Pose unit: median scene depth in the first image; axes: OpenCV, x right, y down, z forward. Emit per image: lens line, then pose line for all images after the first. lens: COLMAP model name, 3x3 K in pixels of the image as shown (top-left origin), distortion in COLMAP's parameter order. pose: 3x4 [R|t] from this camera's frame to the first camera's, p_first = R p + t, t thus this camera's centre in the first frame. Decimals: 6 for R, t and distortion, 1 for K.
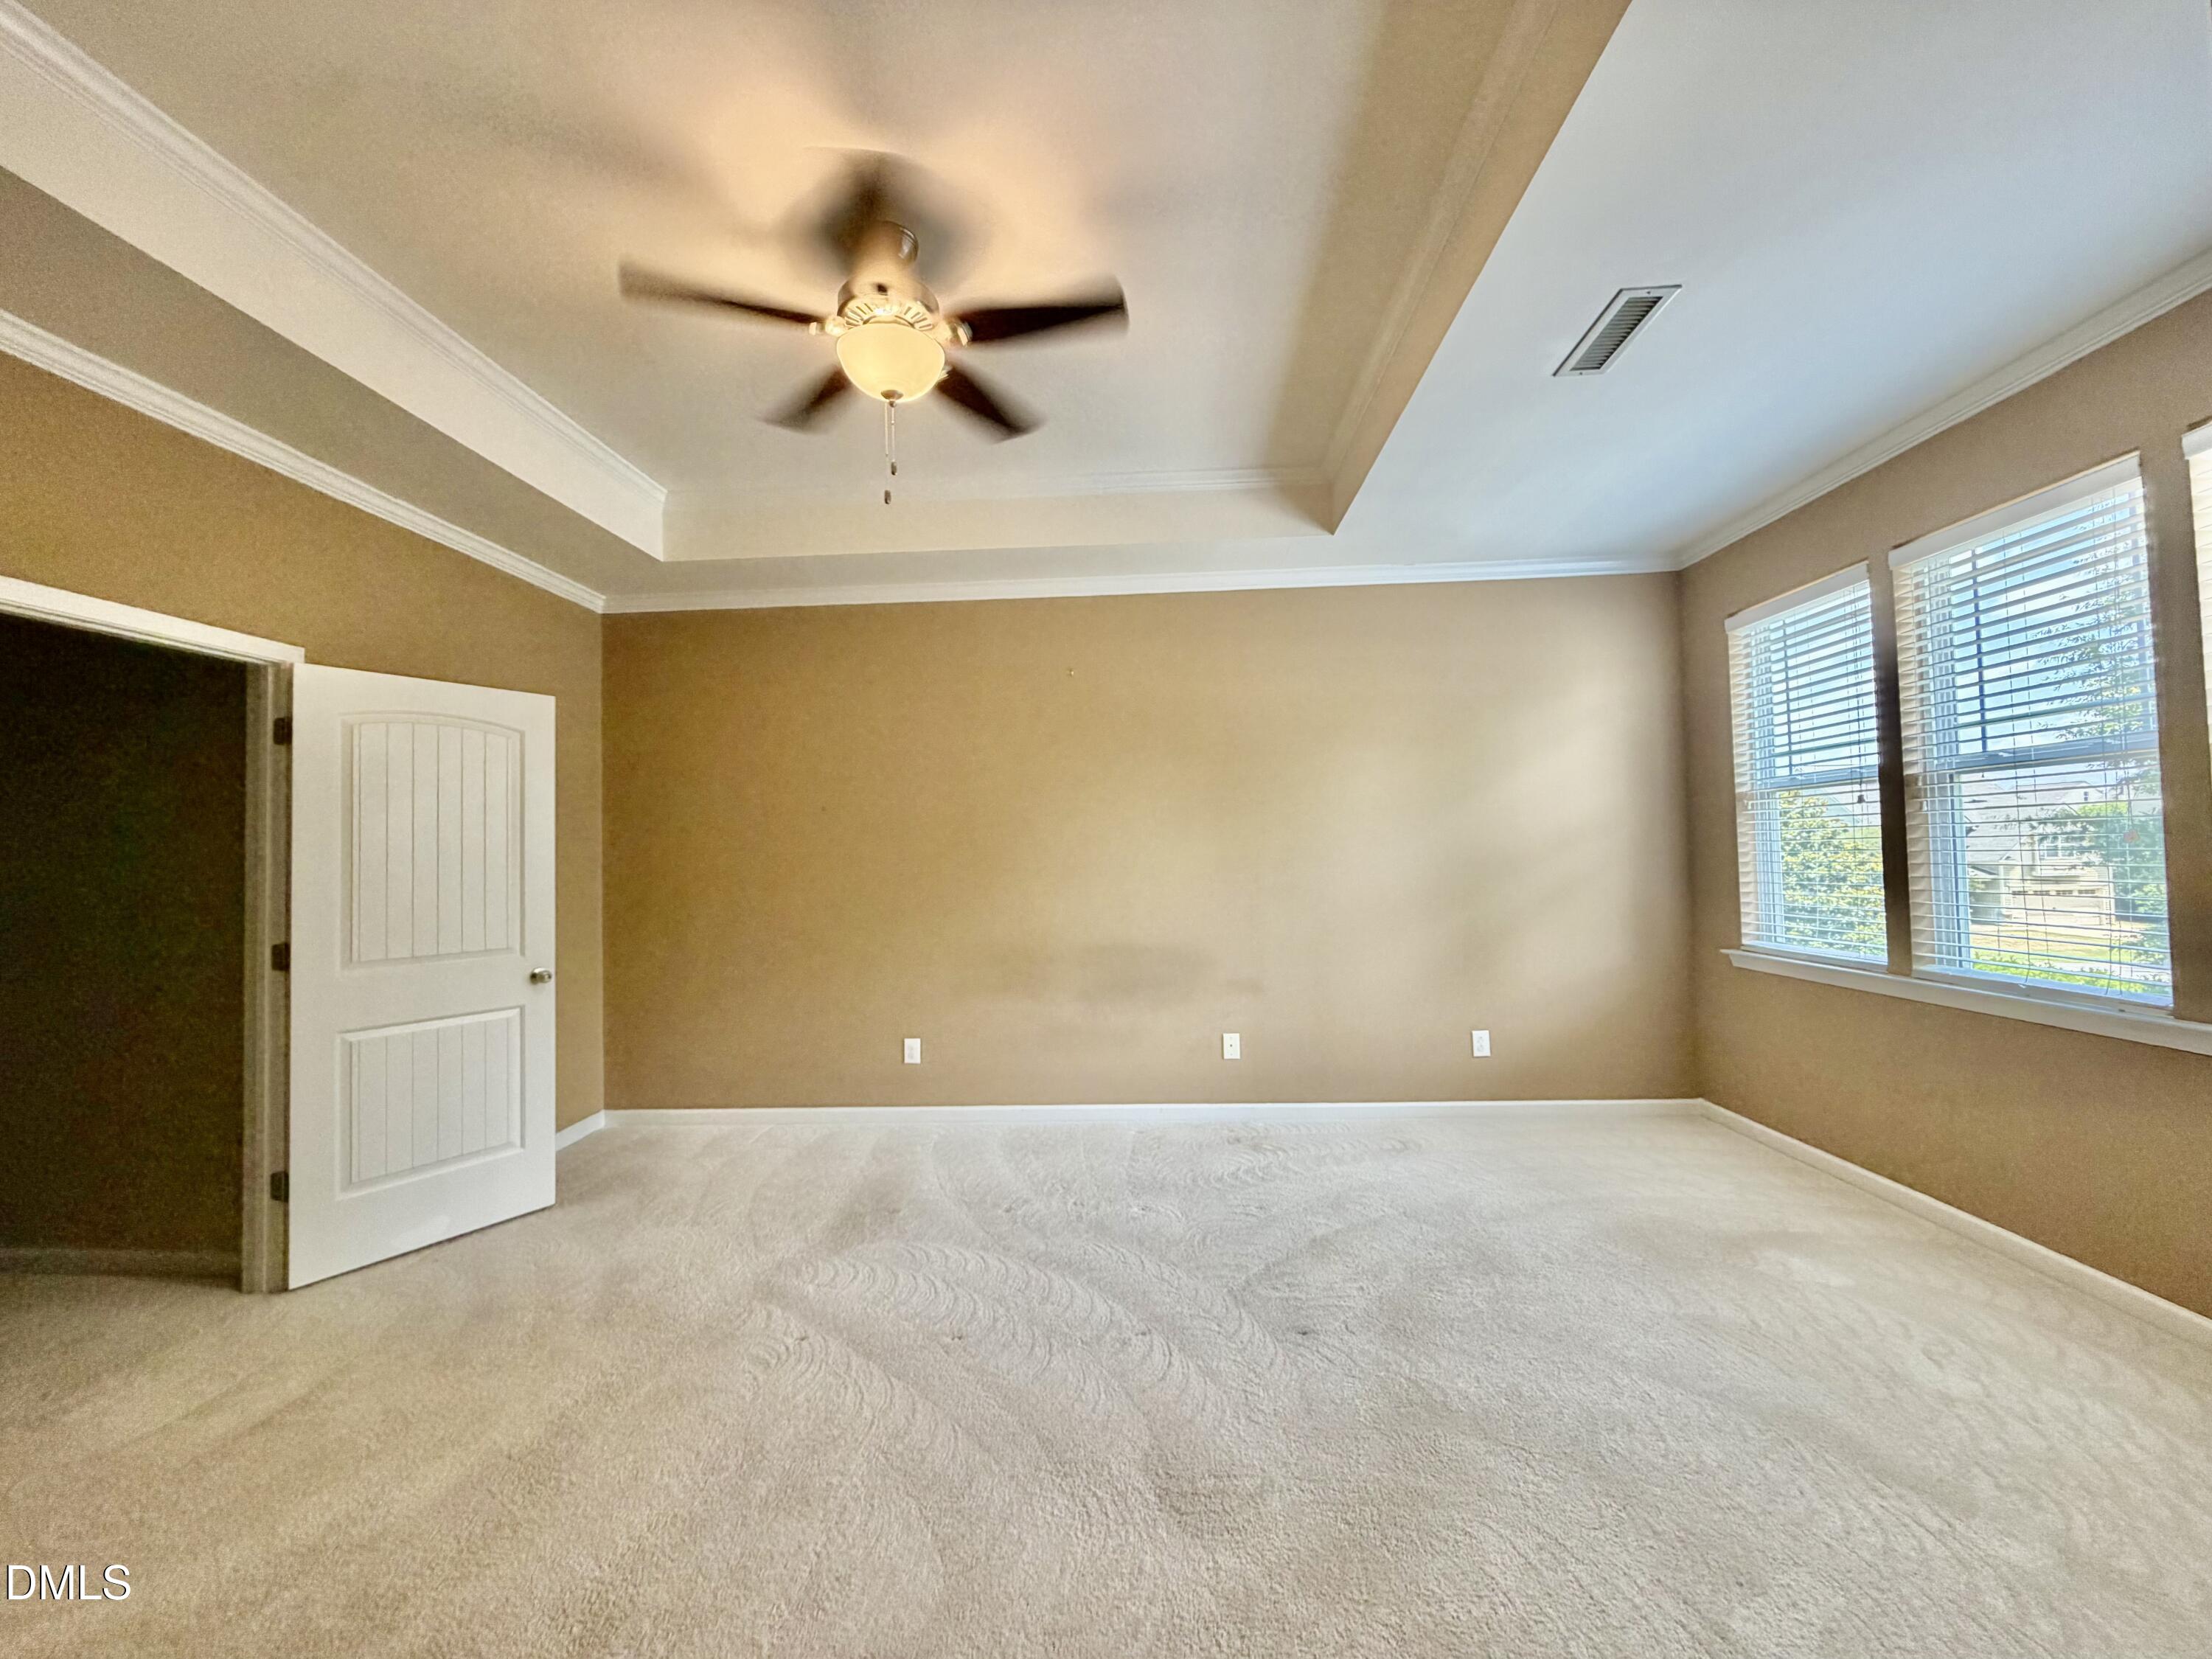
lens RADIAL K [[885.1, 0, 1104.4], [0, 885.1, 828.5], [0, 0, 1]] dist [-0.000918, 0.000424]
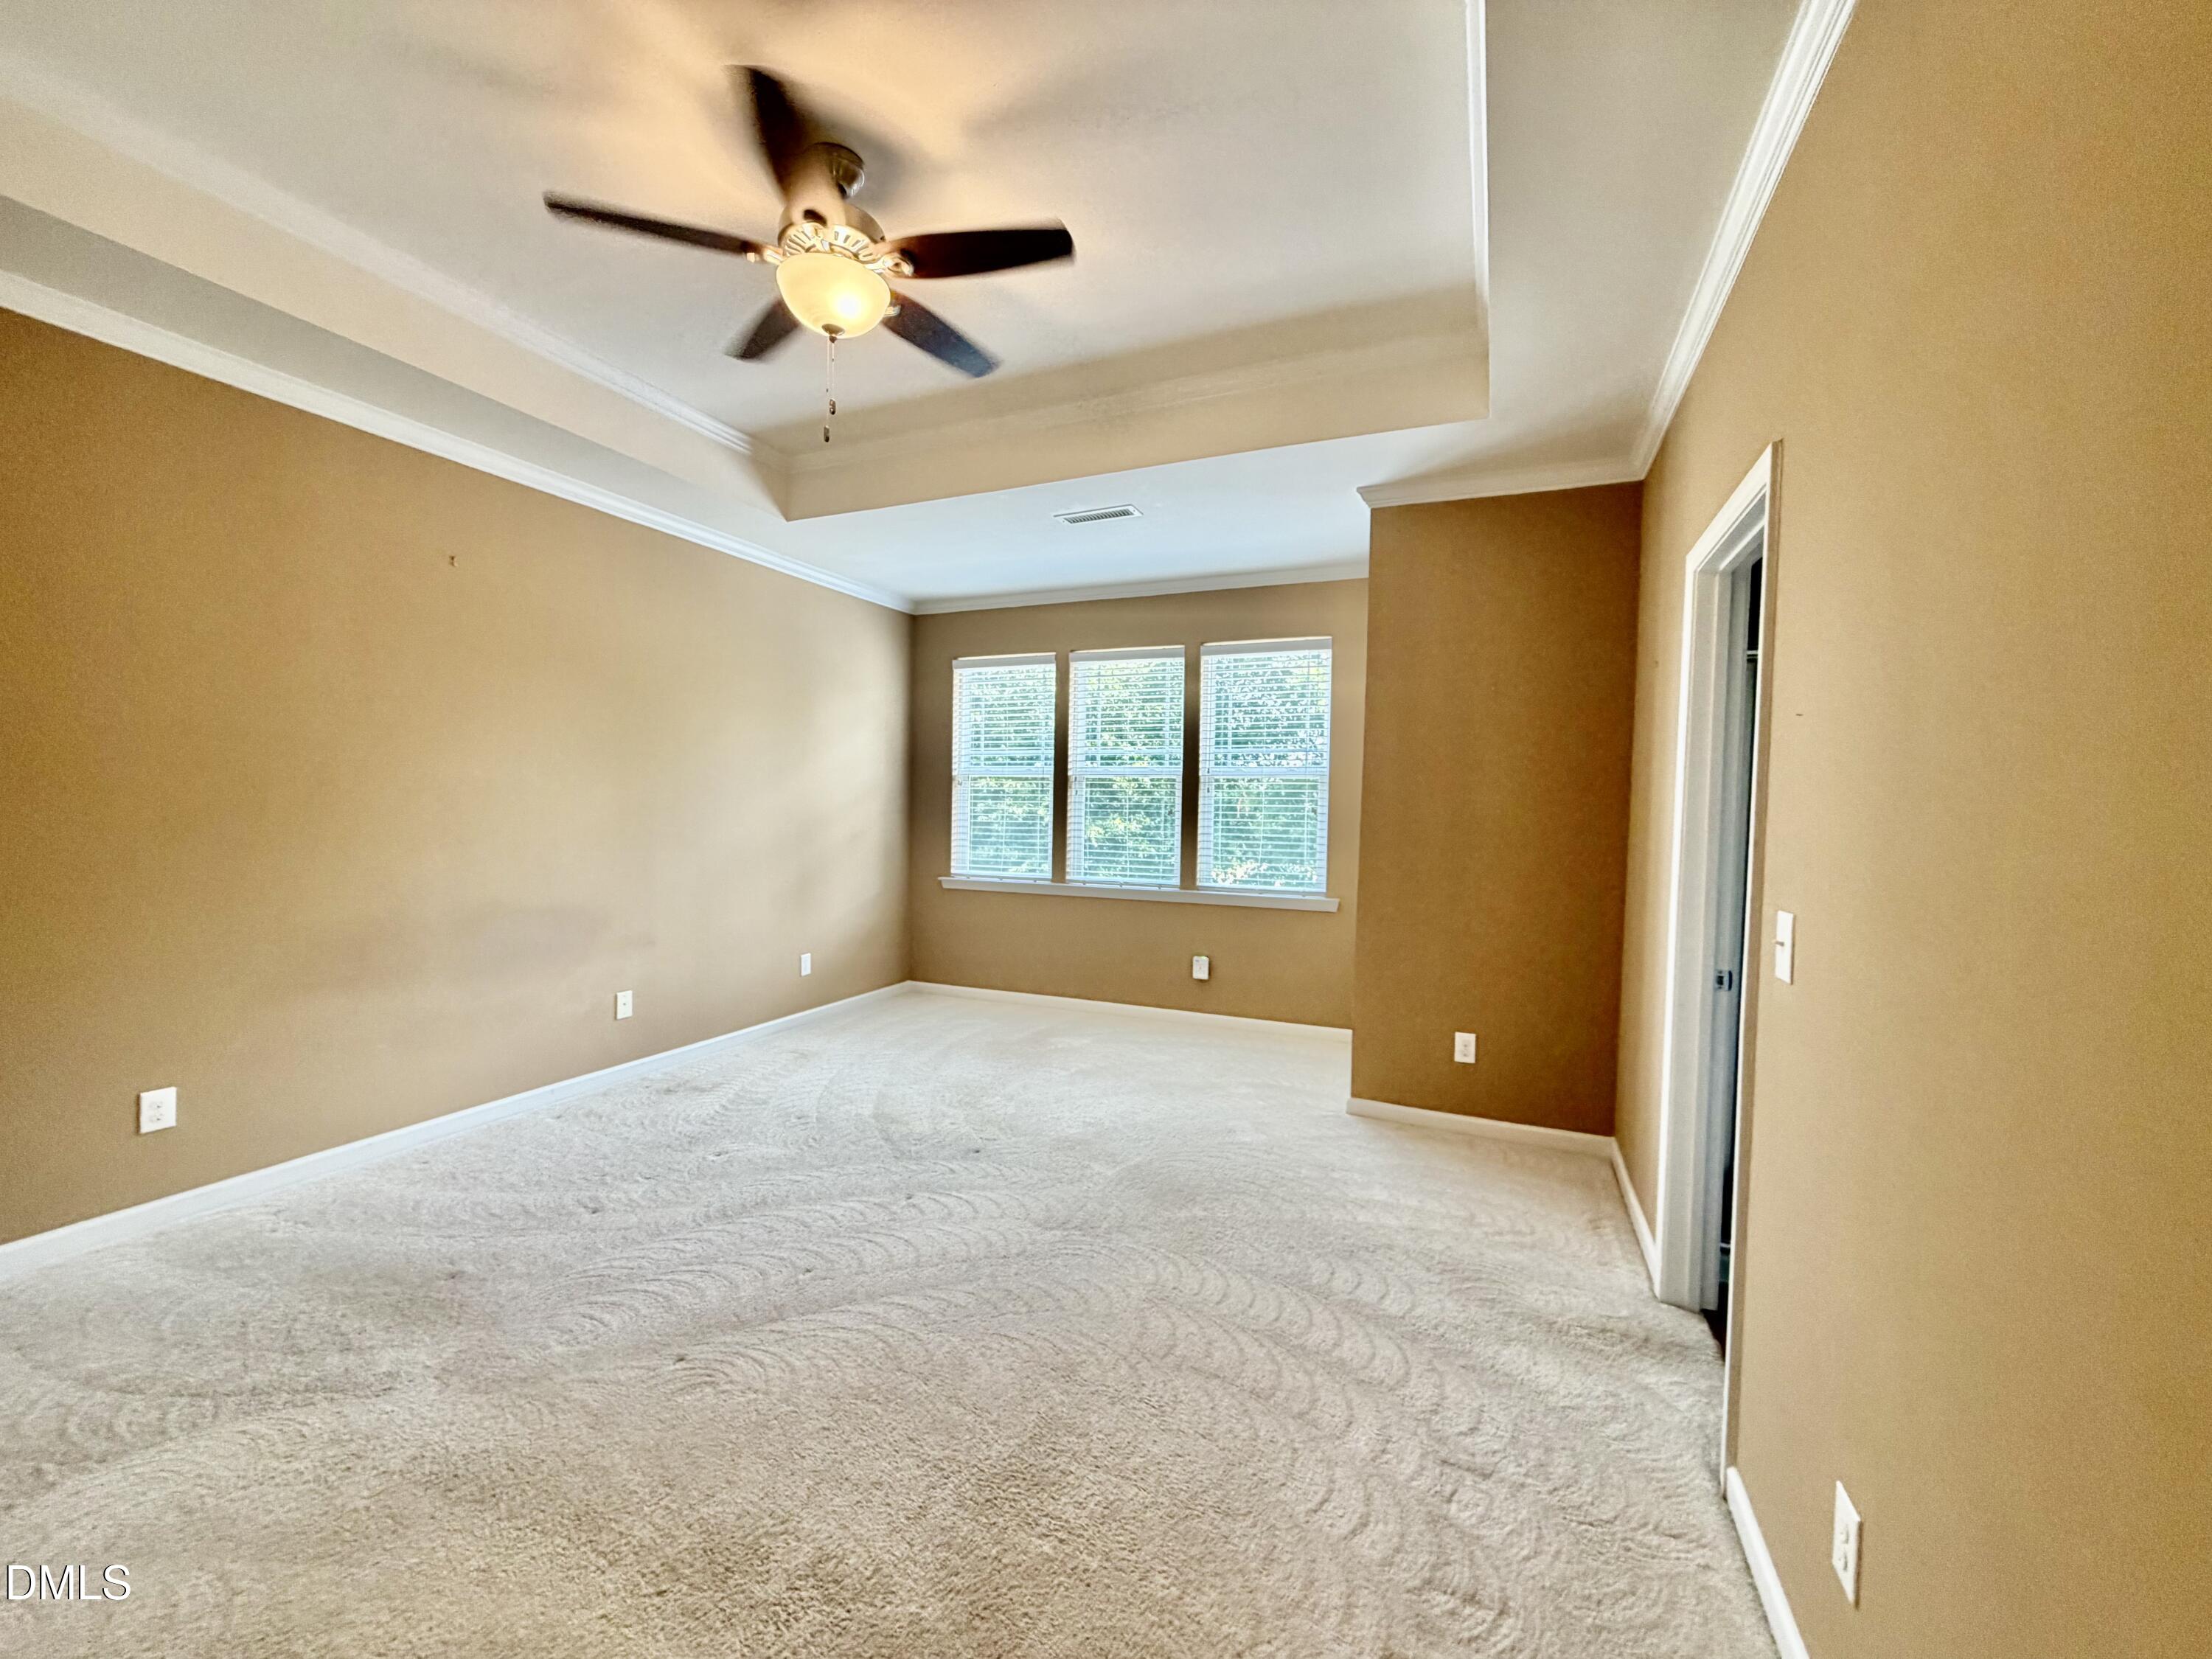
lens RADIAL K [[885.1, 0, 1102.8], [0, 885.1, 835.9], [0, 0, 1]] dist [-0.000918, 0.000424]
pose [[0.351414, -0.003630, 0.936213, -0.669408], [-0.057437, 0.998025, 0.025429, 0.011592], [-0.934457, -0.062709, 0.350511, 0.225509]]
